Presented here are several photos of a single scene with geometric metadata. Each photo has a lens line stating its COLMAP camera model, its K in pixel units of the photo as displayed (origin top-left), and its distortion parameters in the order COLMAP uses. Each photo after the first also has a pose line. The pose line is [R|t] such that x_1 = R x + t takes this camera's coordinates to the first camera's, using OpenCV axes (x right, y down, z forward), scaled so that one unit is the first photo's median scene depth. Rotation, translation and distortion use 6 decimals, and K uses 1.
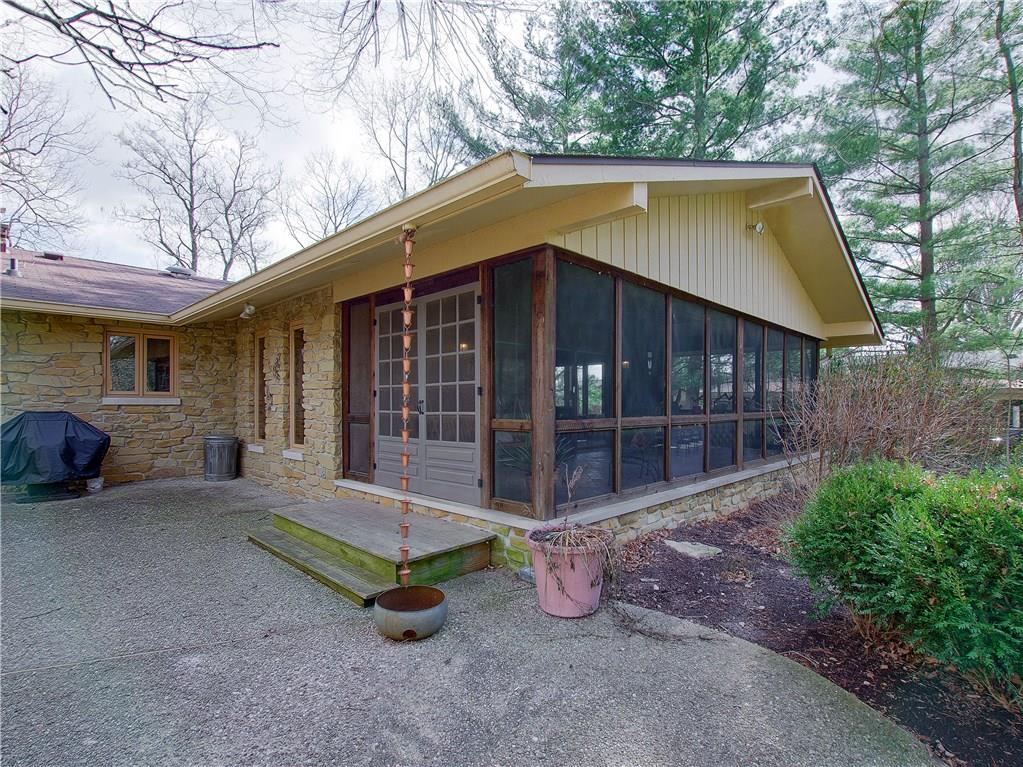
lens RADIAL K [[506.2, 0, 507.6], [0, 506.2, 399.1], [0, 0, 1]] dist [-0.004044, -0.000104]
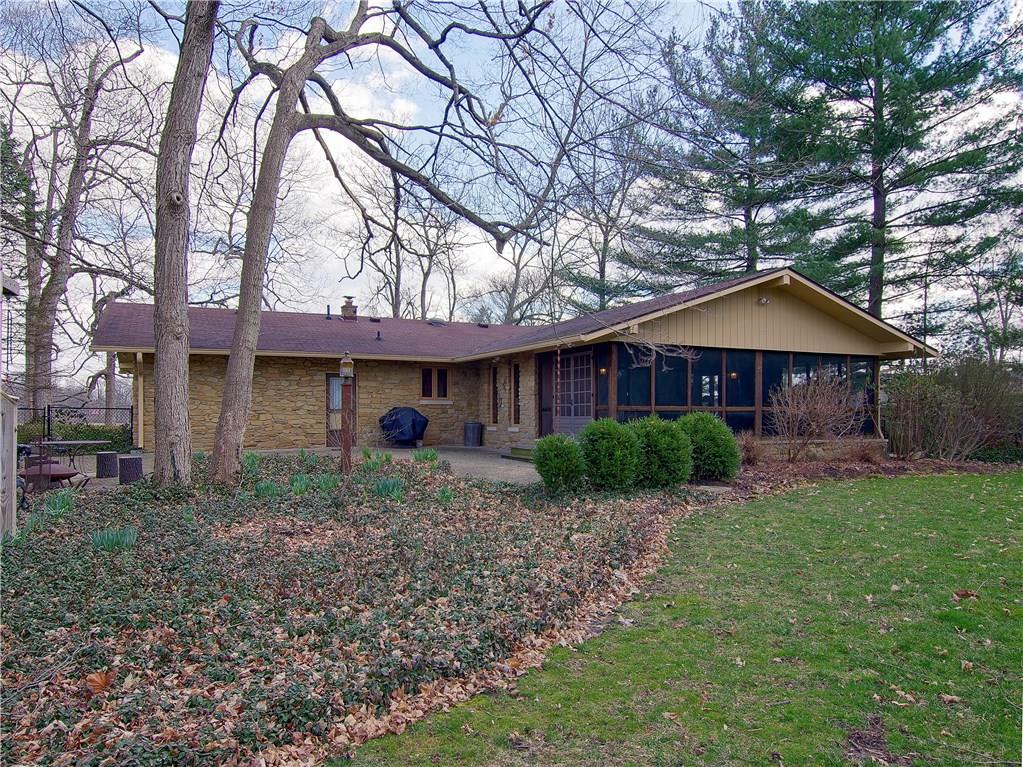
lens RADIAL K [[623.0, 0, 503.0], [0, 623.0, 388.5], [0, 0, 1]] dist [0.004752, 0.000425]
pose [[0.934568, -0.016188, -0.355417, 0.374178], [0.005441, 0.999498, -0.031218, 0.028140], [0.355744, 0.027242, 0.934186, -1.205403]]
